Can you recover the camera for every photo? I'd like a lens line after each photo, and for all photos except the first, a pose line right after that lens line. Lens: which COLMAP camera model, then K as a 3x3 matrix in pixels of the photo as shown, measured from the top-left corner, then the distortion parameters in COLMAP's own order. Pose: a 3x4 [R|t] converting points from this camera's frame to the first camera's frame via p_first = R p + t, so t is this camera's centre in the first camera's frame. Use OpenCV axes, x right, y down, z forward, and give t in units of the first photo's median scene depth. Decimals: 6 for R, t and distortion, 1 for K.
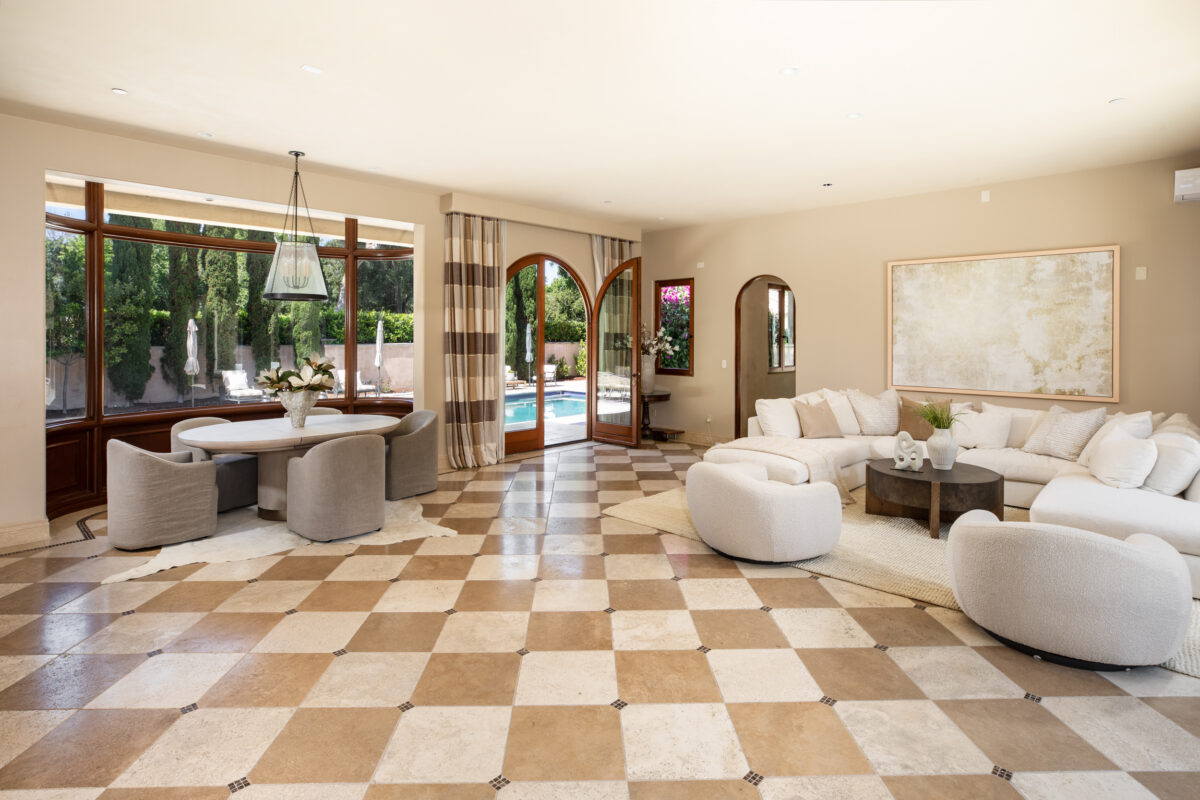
lens RADIAL K [[624.0, 0, 600.2], [0, 624.0, 395.9], [0, 0, 1]] dist [-0.003541, 0.002034]
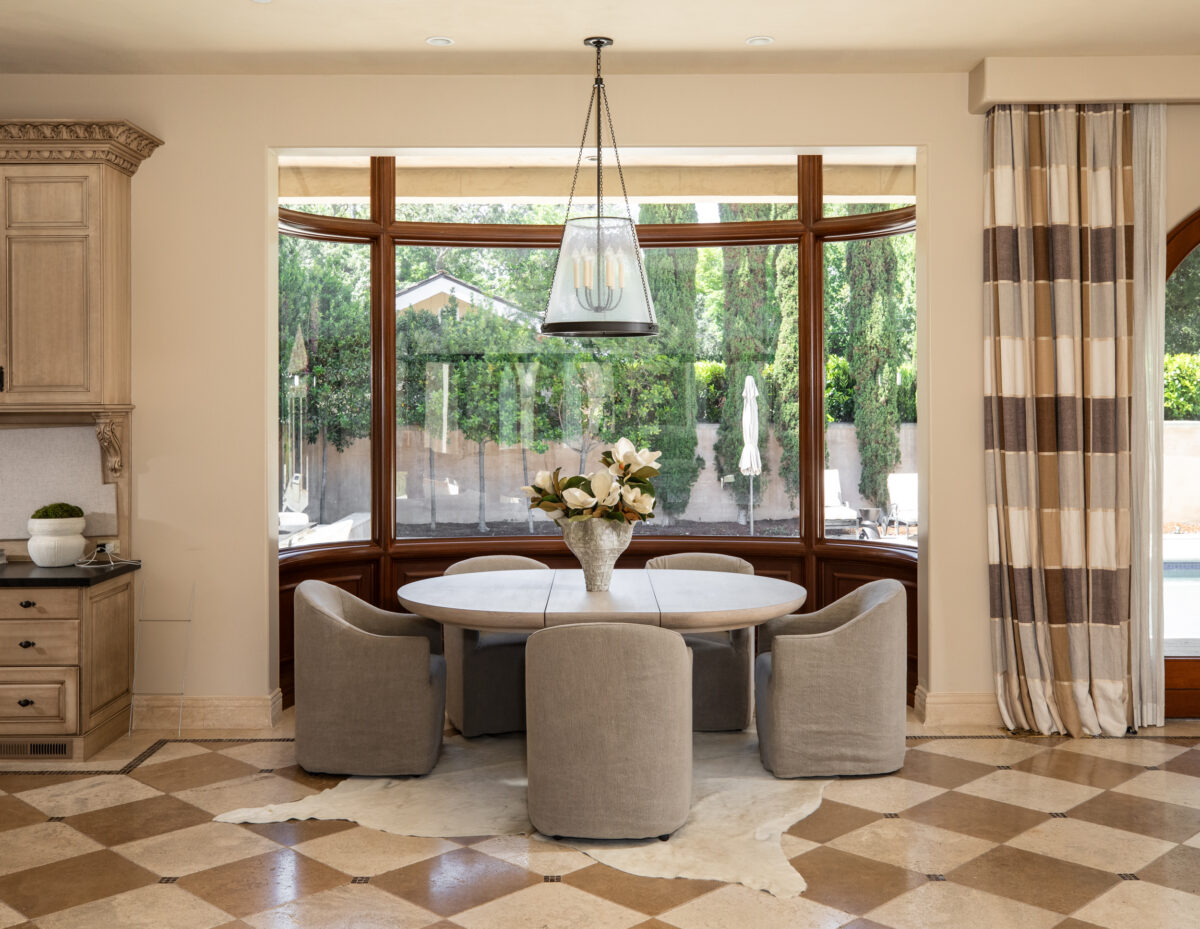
lens RADIAL K [[1305.8, 0, 600.0], [0, 1305.8, 470.7], [0, 0, 1]] dist [0.022103, 0.000000]
pose [[0.689766, 0.033940, -0.723236, 0.208092], [-0.066592, 0.997641, -0.016693, -0.021764], [0.720963, 0.059676, 0.690399, 0.220274]]
